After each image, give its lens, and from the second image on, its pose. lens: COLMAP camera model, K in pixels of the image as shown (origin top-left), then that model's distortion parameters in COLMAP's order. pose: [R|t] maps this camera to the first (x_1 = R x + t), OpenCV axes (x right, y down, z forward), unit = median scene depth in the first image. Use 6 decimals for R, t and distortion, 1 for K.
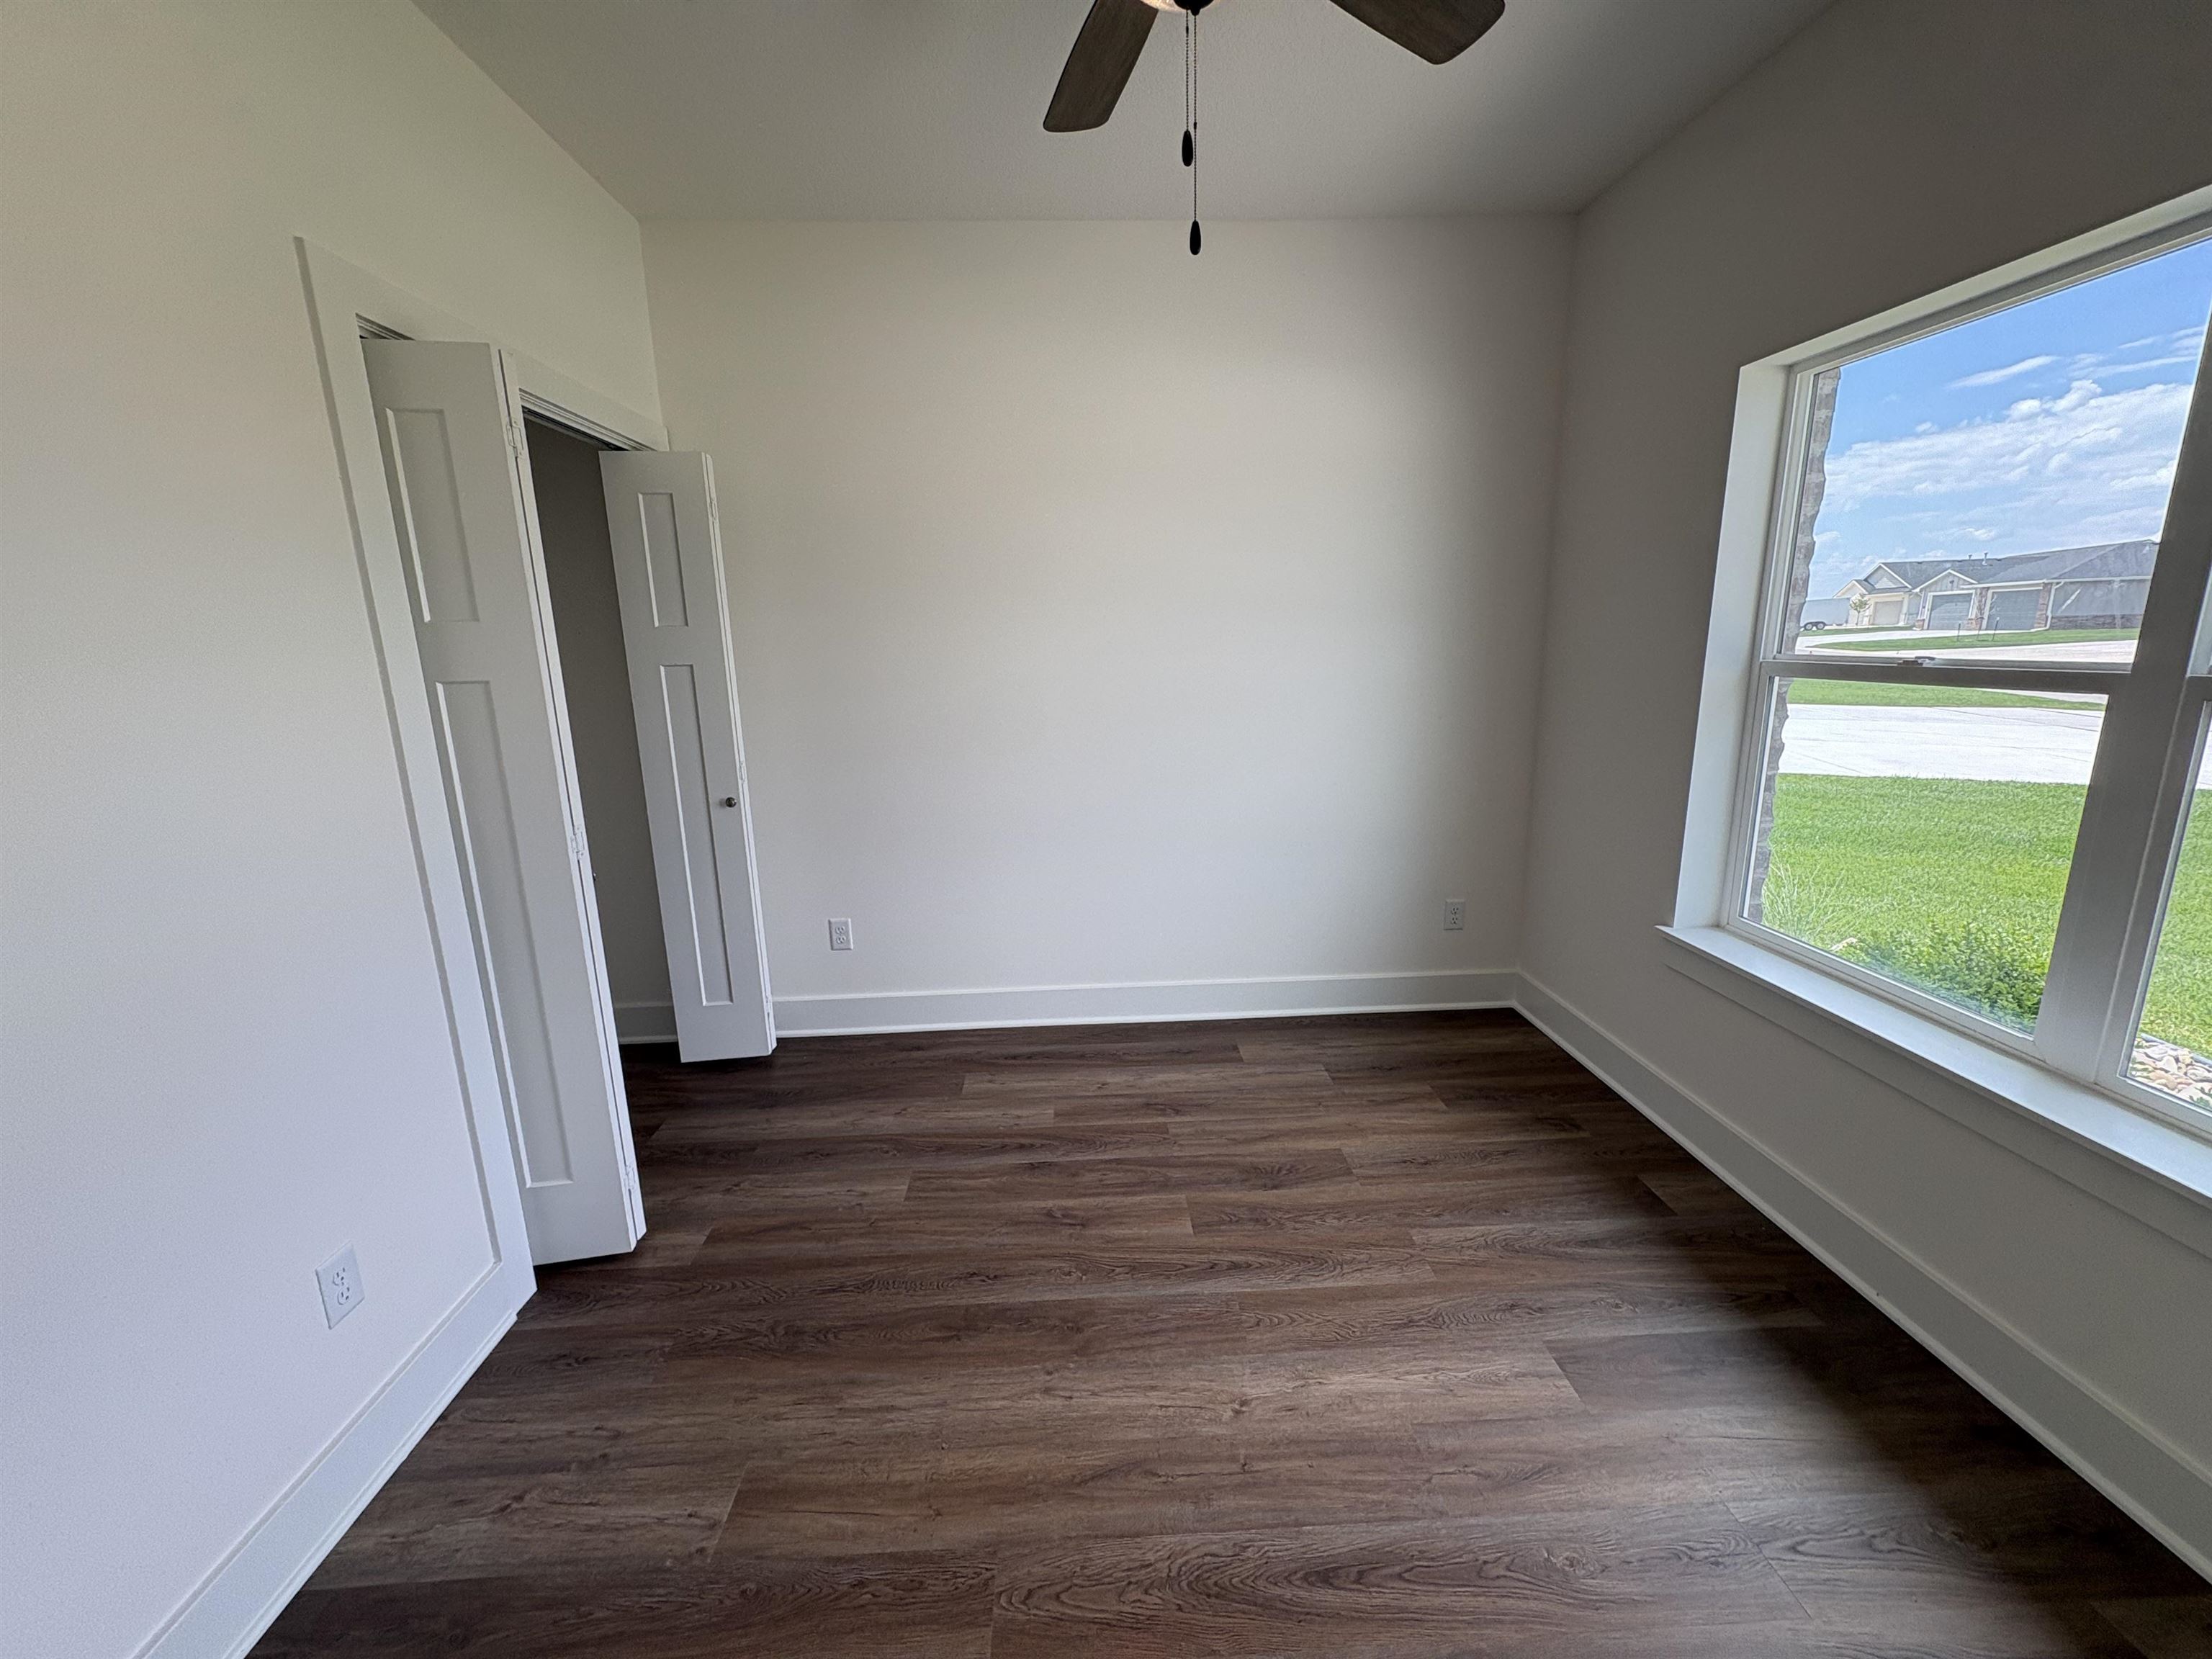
lens RADIAL K [[878.7, 0, 1106.0], [0, 878.7, 829.5], [0, 0, 1]] dist [0.002500, 0.000103]
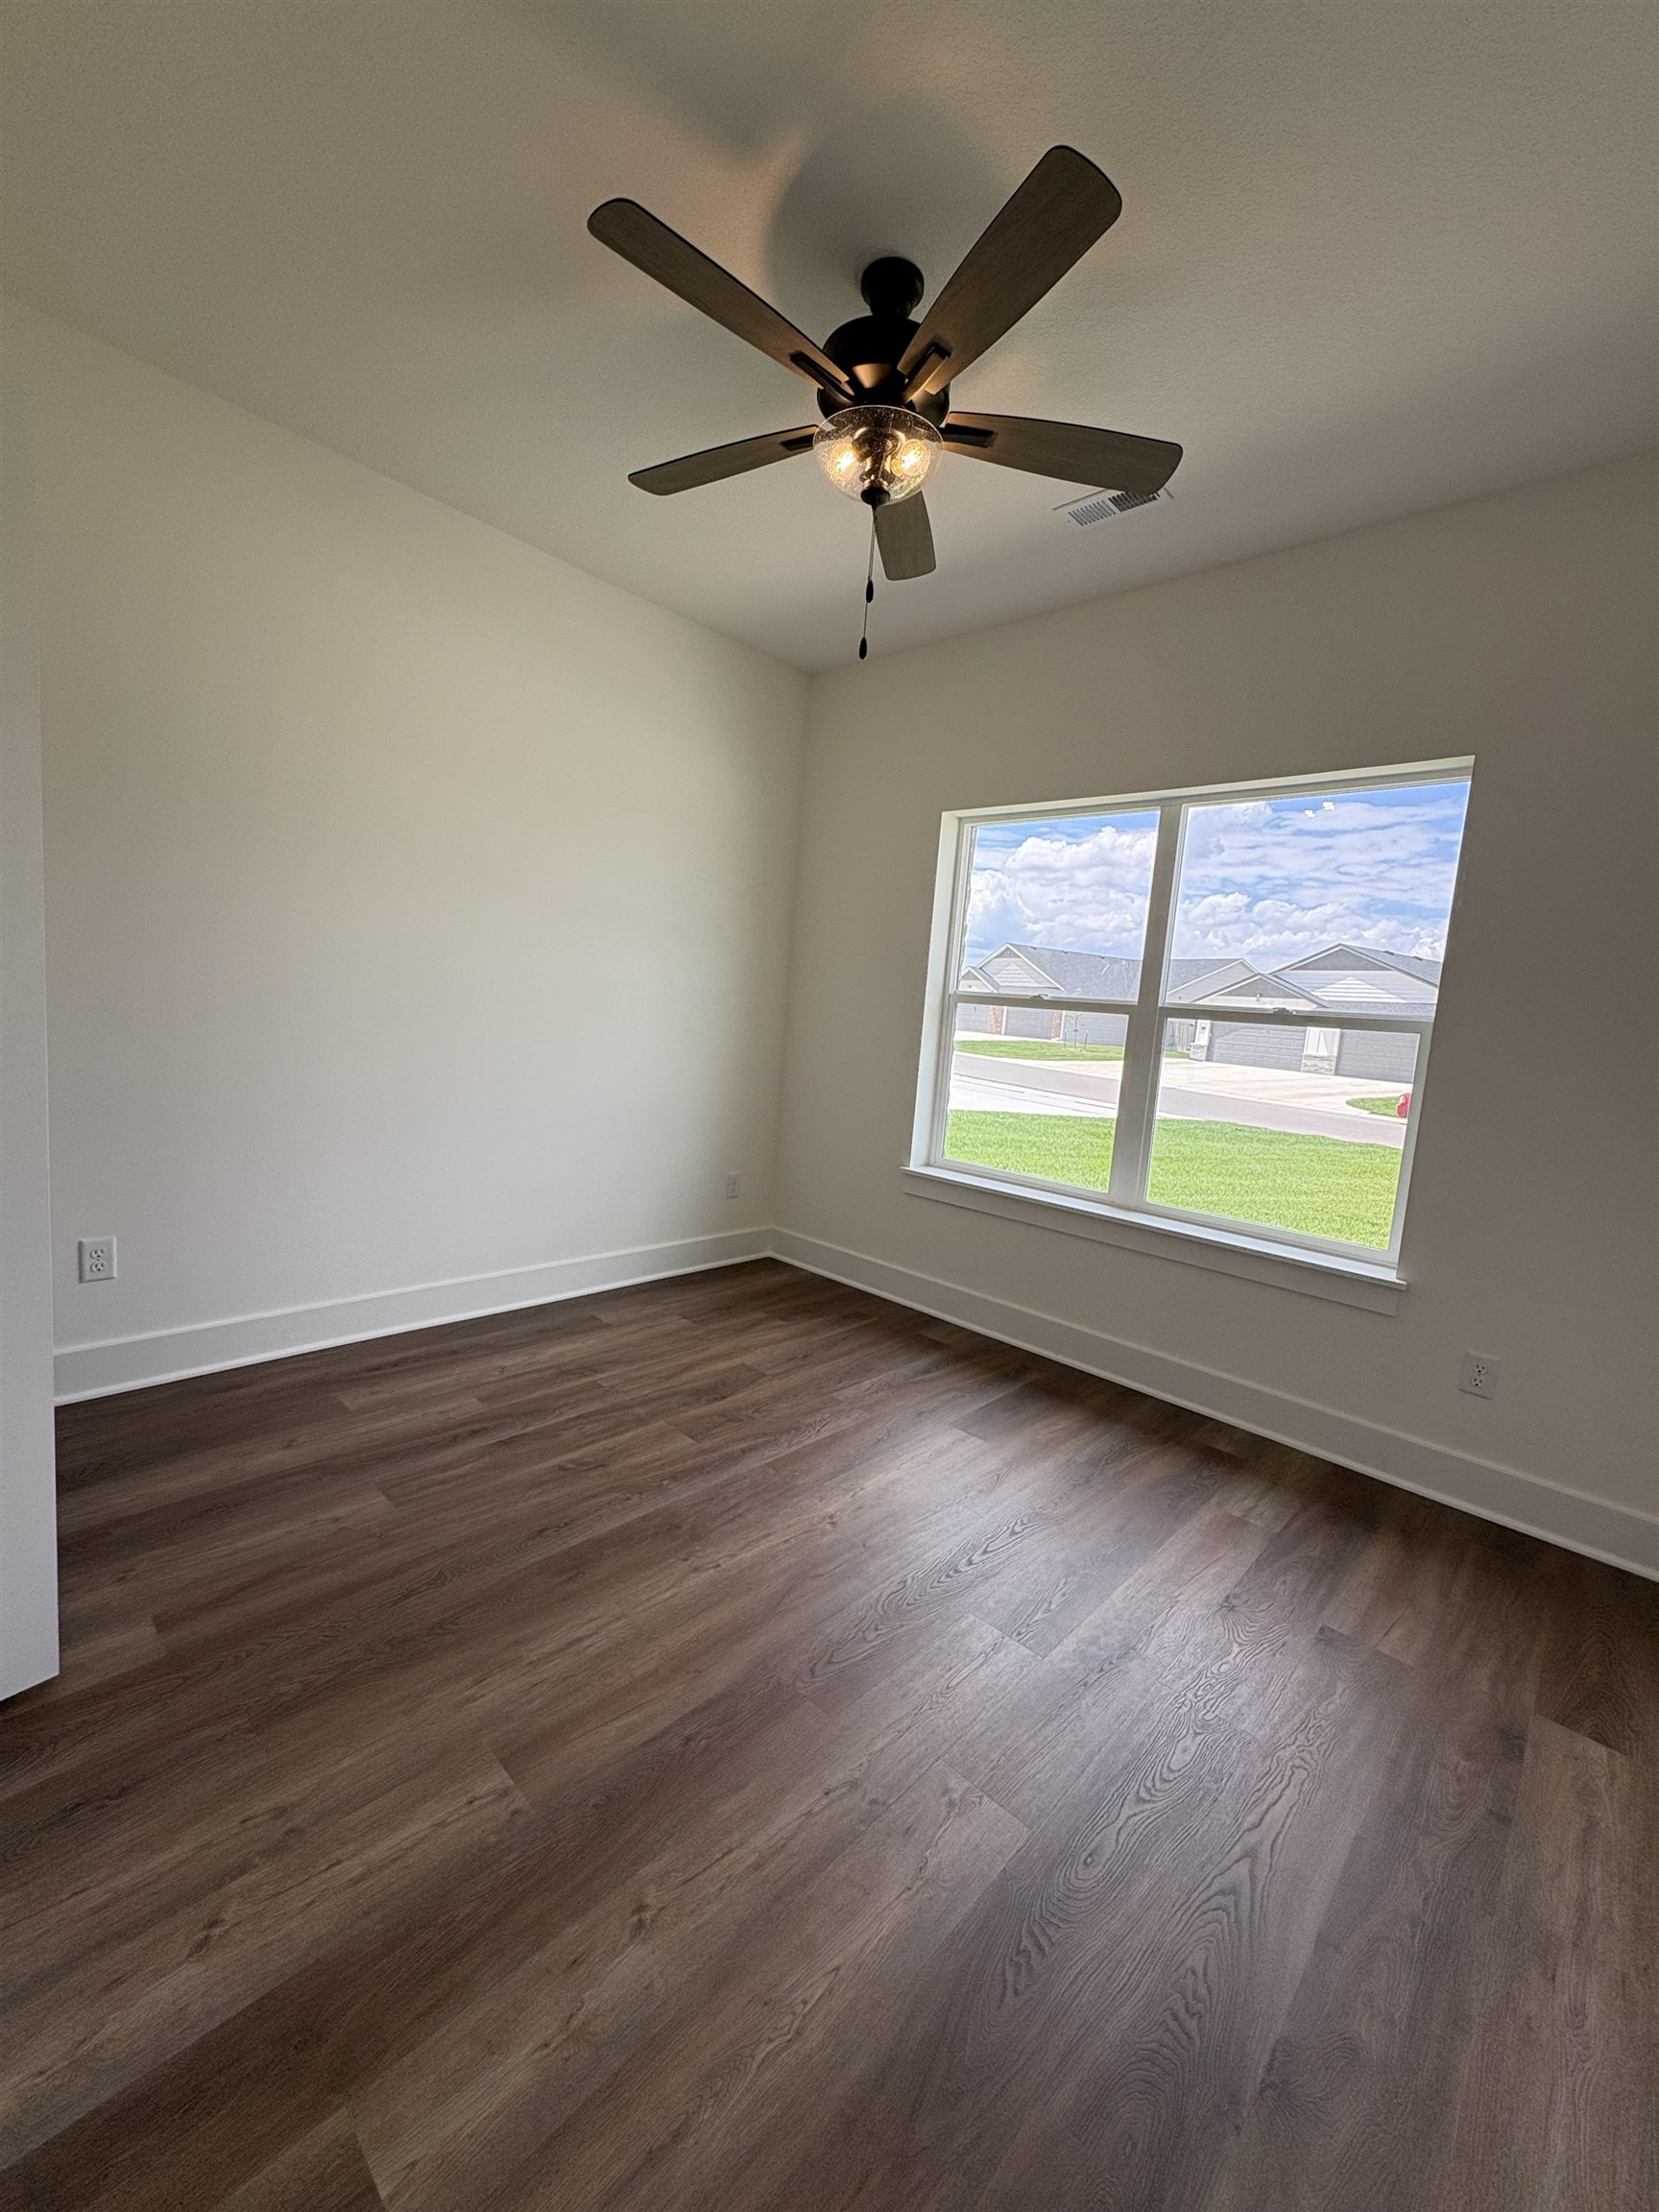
lens RADIAL K [[878.7, 0, 829.5], [0, 878.7, 1106.0], [0, 0, 1]] dist [0.002500, 0.000103]
pose [[0.710248, 0.002199, 0.703948, -0.532451], [0.054272, 0.996848, -0.057872, 0.092534], [-0.701856, 0.079308, 0.707890, 0.034861]]
